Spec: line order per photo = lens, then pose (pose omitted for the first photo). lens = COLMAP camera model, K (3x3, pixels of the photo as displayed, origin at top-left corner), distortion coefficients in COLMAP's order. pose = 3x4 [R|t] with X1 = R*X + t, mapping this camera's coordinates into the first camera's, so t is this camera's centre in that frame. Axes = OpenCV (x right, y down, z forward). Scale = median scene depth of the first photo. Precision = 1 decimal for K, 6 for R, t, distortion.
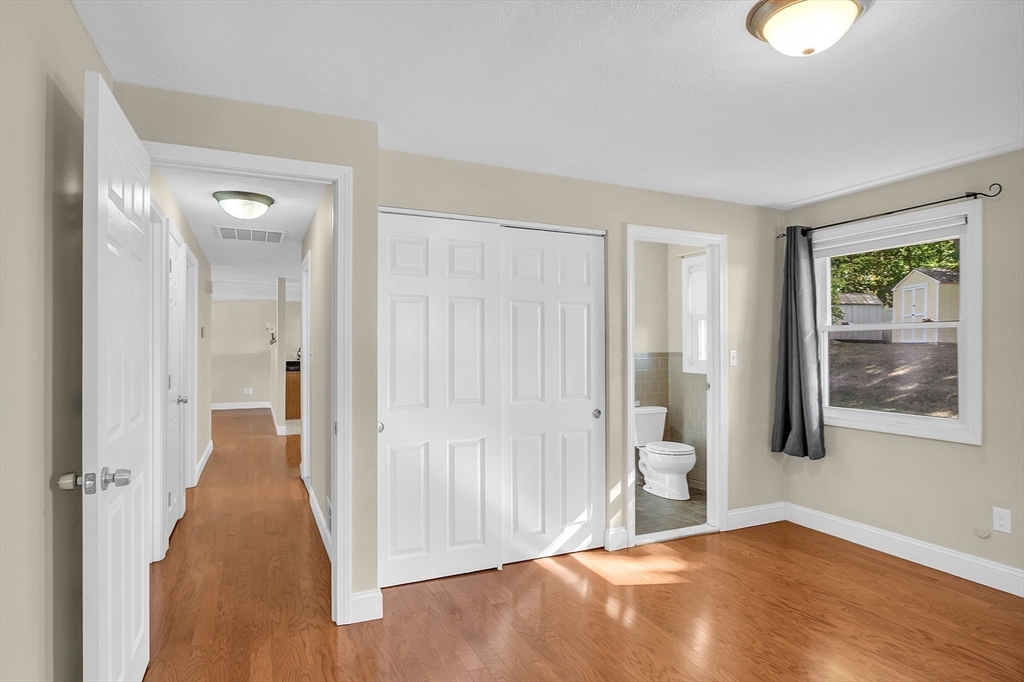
lens RADIAL K [[567.9, 0, 516.6], [0, 567.9, 343.9], [0, 0, 1]] dist [-0.014915, 0.001501]
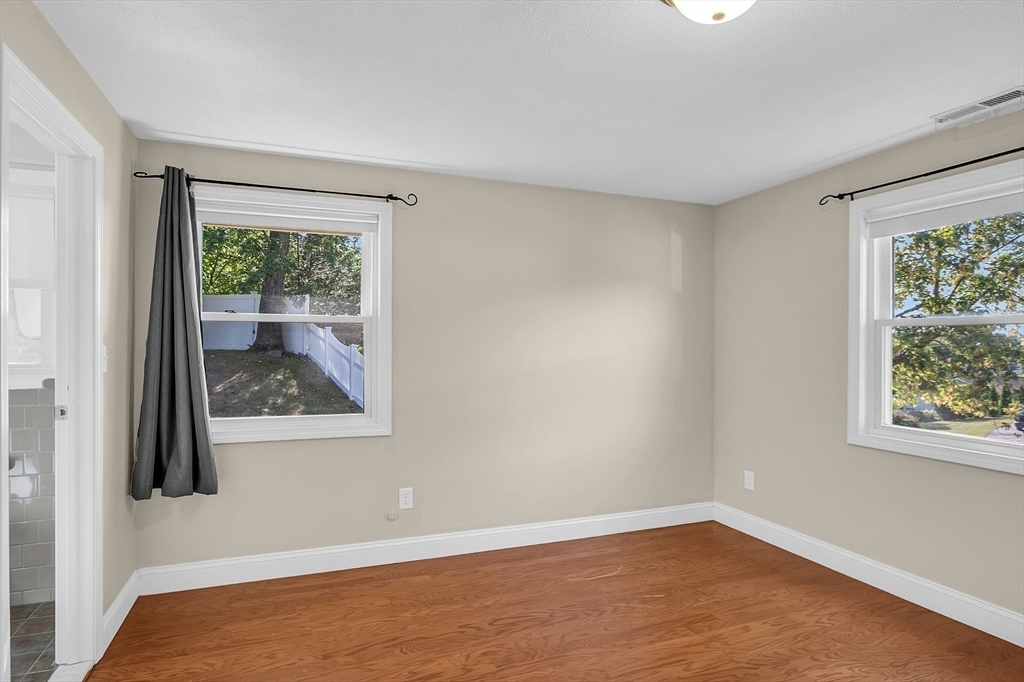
lens RADIAL K [[556.1, 0, 508.5], [0, 556.1, 345.4], [0, 0, 1]] dist [-0.020263, 0.000533]
pose [[0.062067, -0.005039, 0.998059, -0.167086], [-0.011073, 0.999922, 0.005737, 0.001712], [-0.998011, -0.011408, 0.062007, 0.560789]]
